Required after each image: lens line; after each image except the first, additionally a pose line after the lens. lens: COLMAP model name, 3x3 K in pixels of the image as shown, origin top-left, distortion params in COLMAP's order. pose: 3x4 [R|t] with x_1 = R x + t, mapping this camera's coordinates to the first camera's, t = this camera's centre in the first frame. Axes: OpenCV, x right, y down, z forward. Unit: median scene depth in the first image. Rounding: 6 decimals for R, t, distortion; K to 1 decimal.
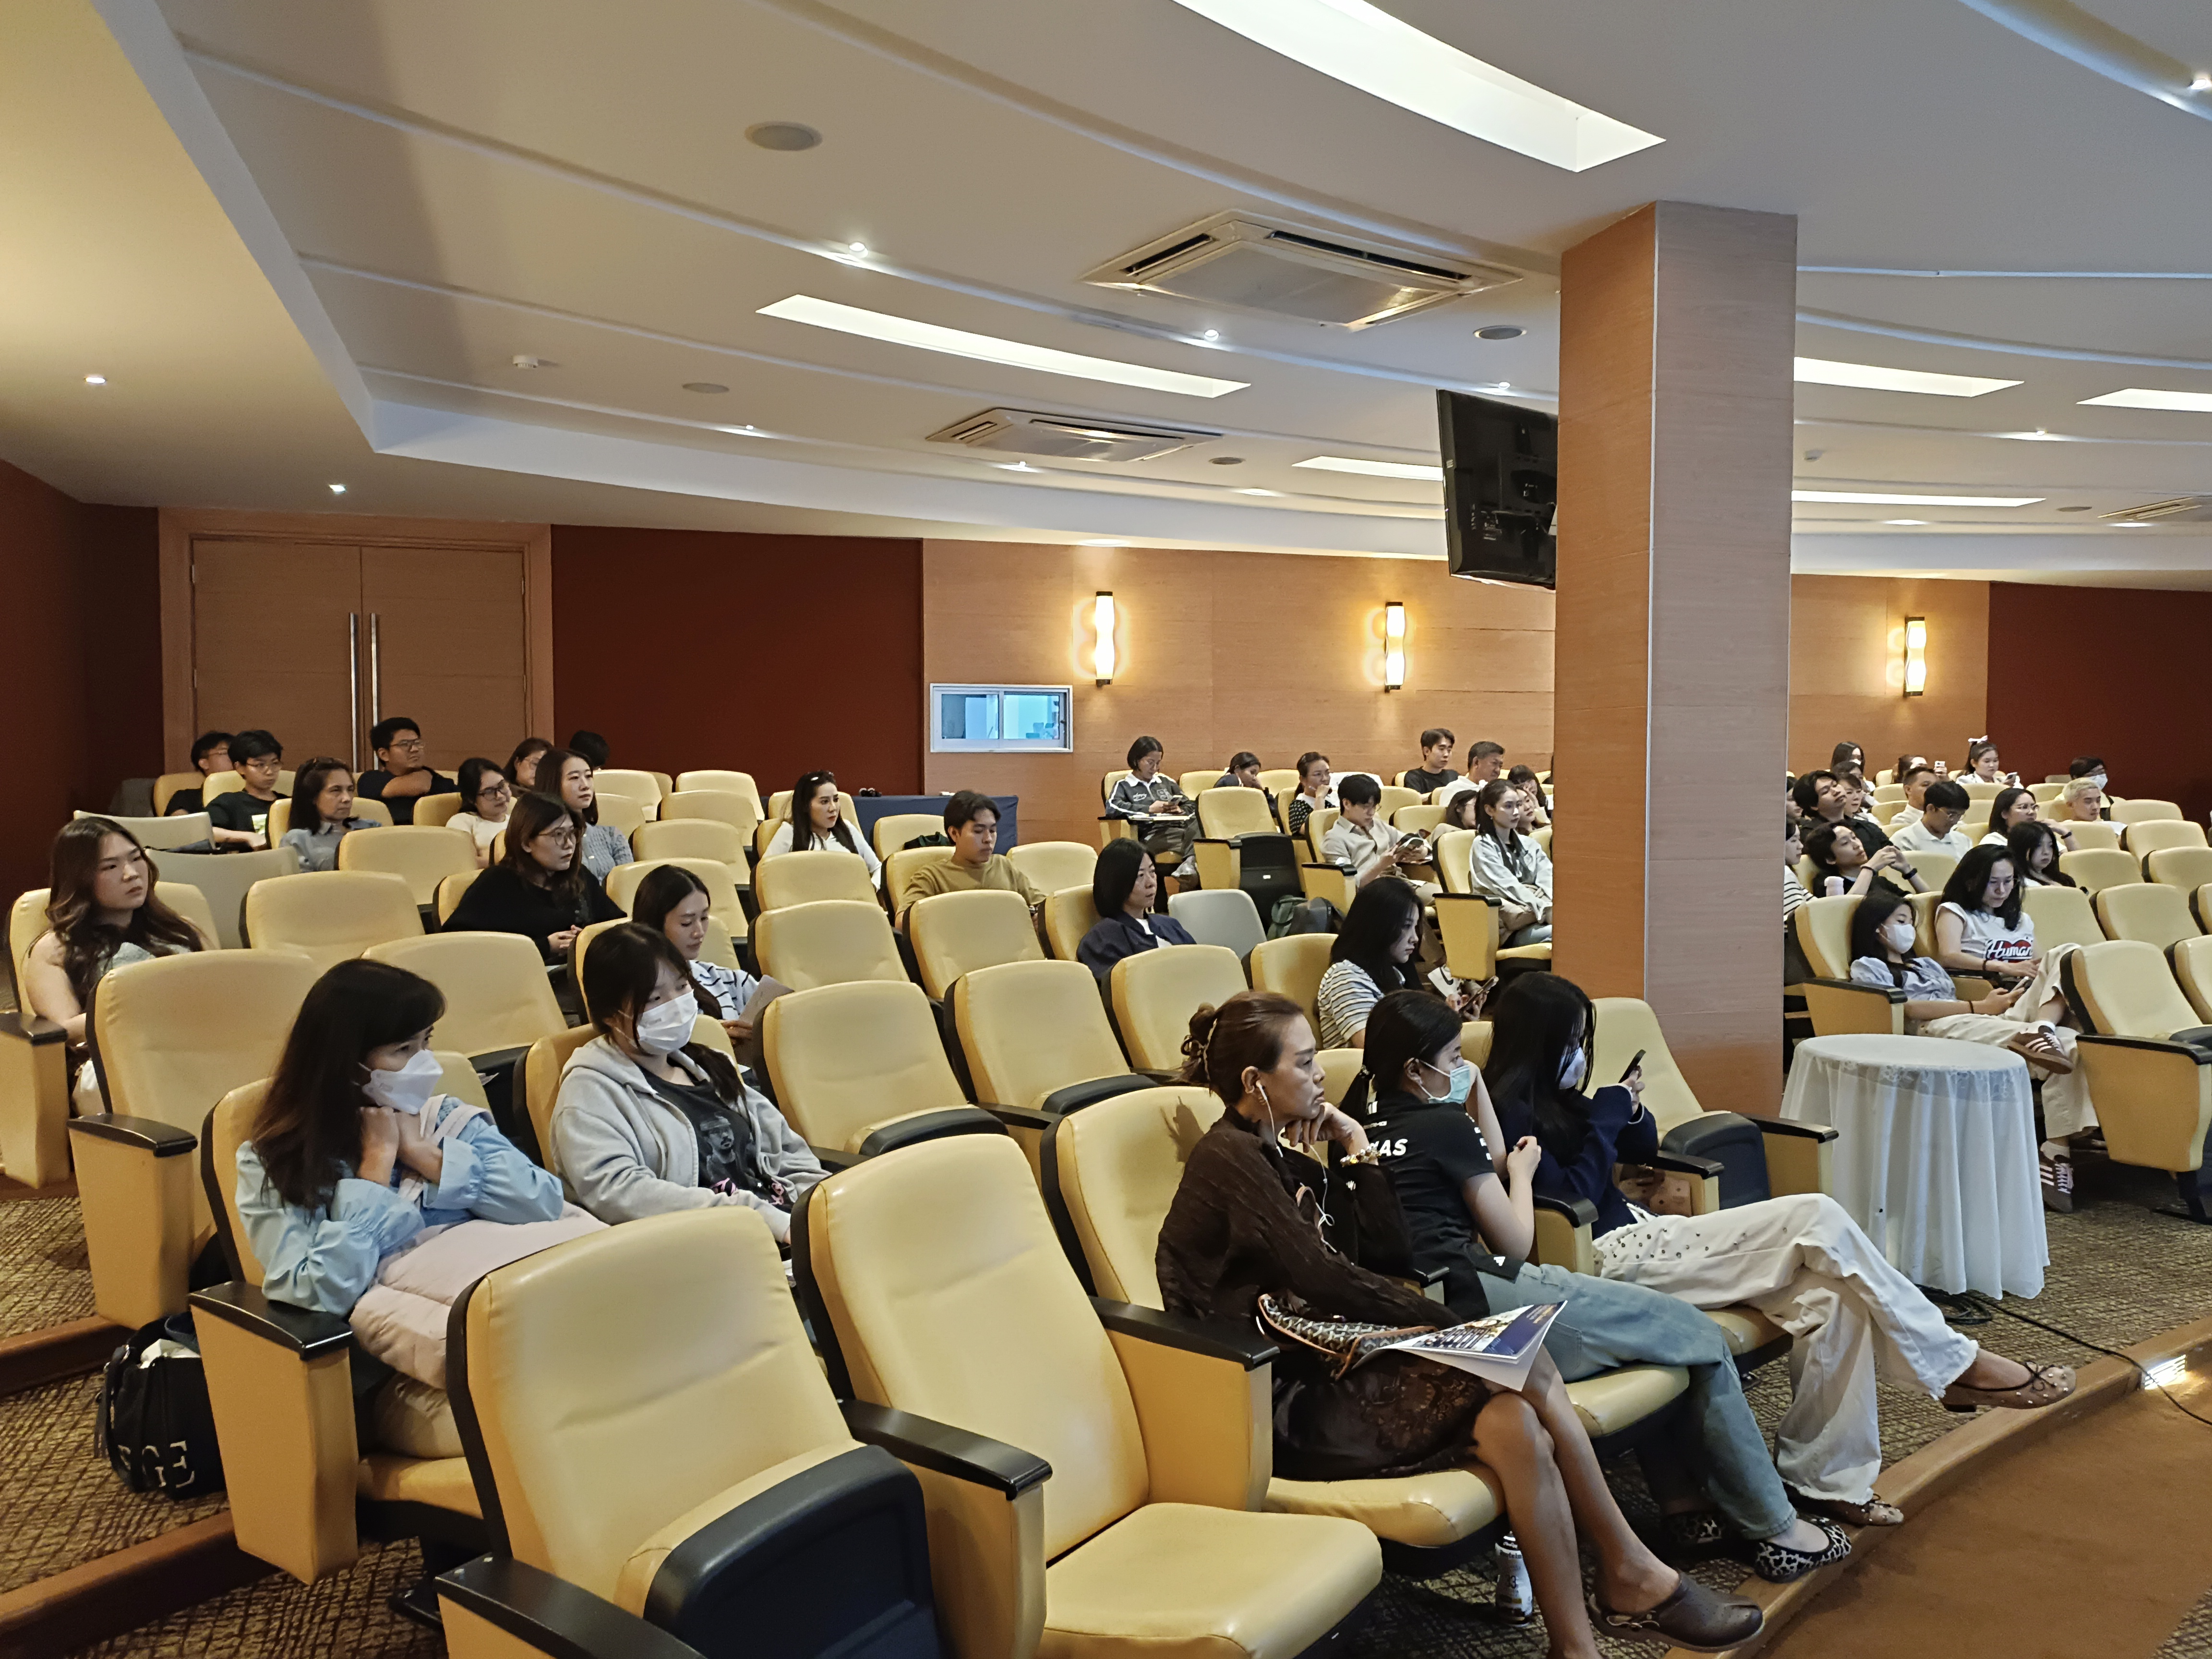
lens RADIAL K [[1618.7, 0, 1082.4], [0, 1618.7, 851.6], [0, 0, 1]] dist [0.046707, -0.036347]
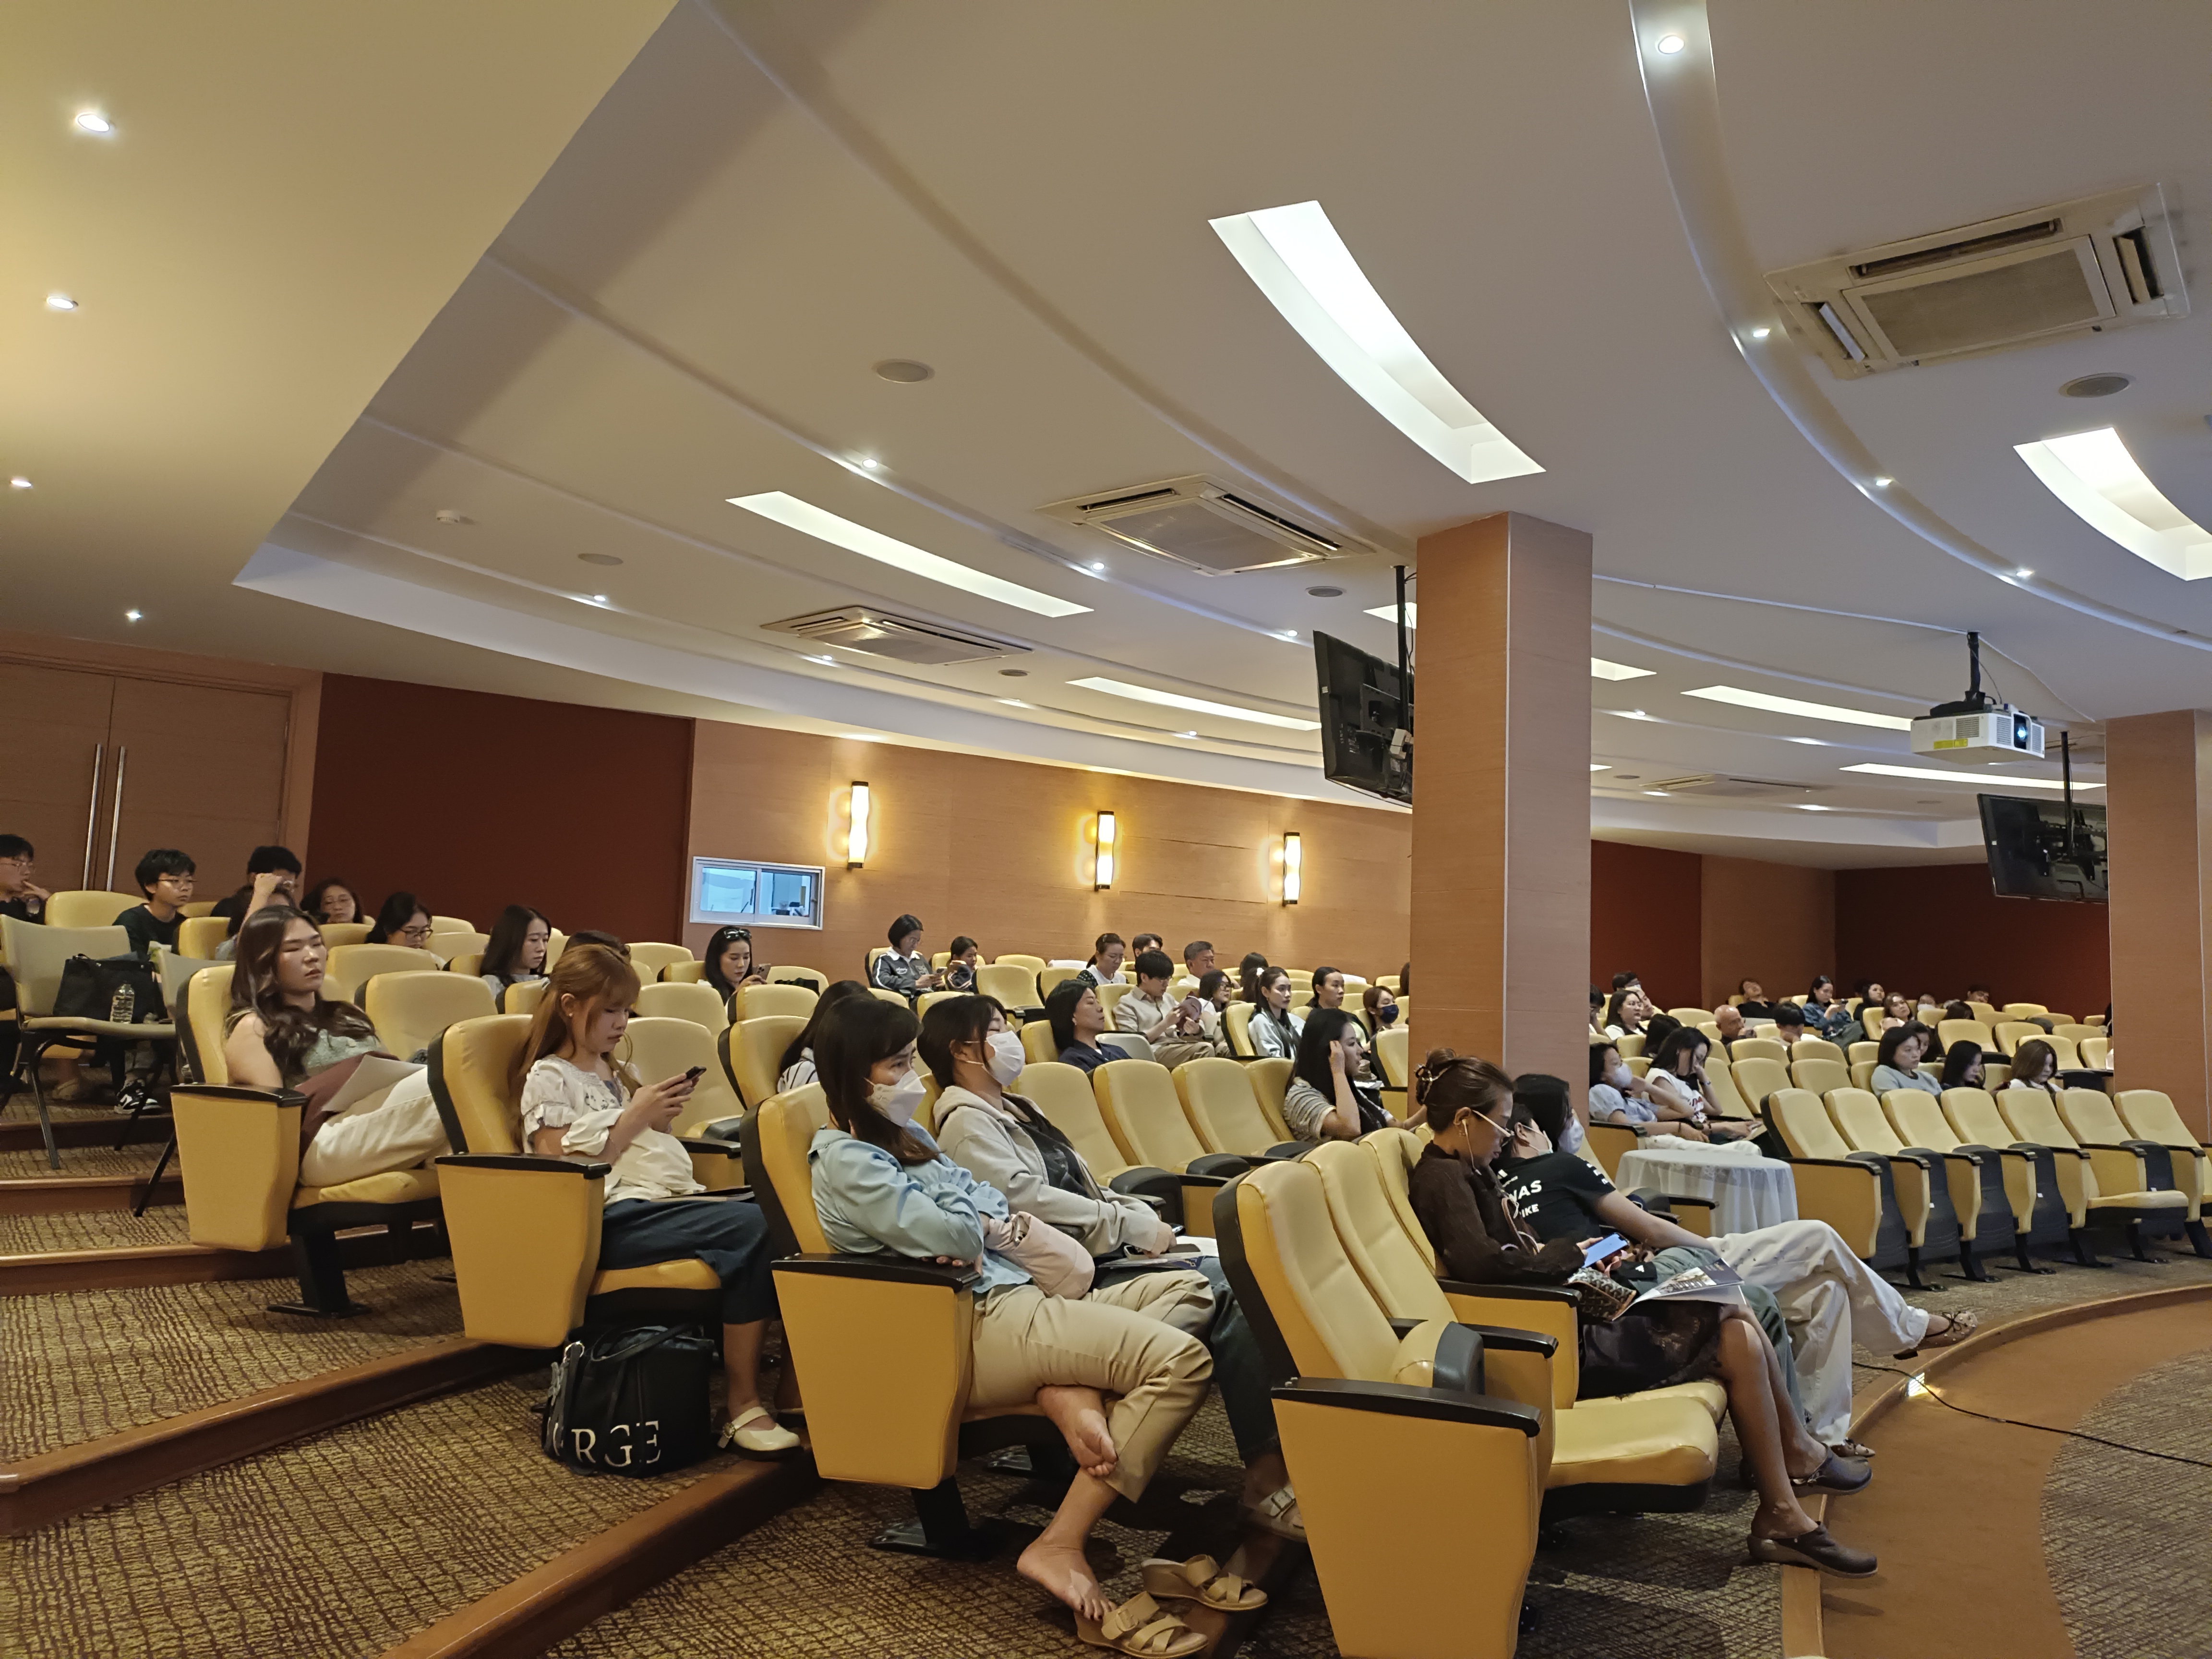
lens RADIAL K [[1618.7, 0, 1065.9], [0, 1618.7, 864.3], [0, 0, 1]] dist [0.046707, -0.036347]
pose [[0.956465, 0.060756, 0.285451, -0.224204], [-0.024054, 0.991174, -0.130366, 0.042729], [-0.290853, 0.117825, 0.949485, -0.072117]]
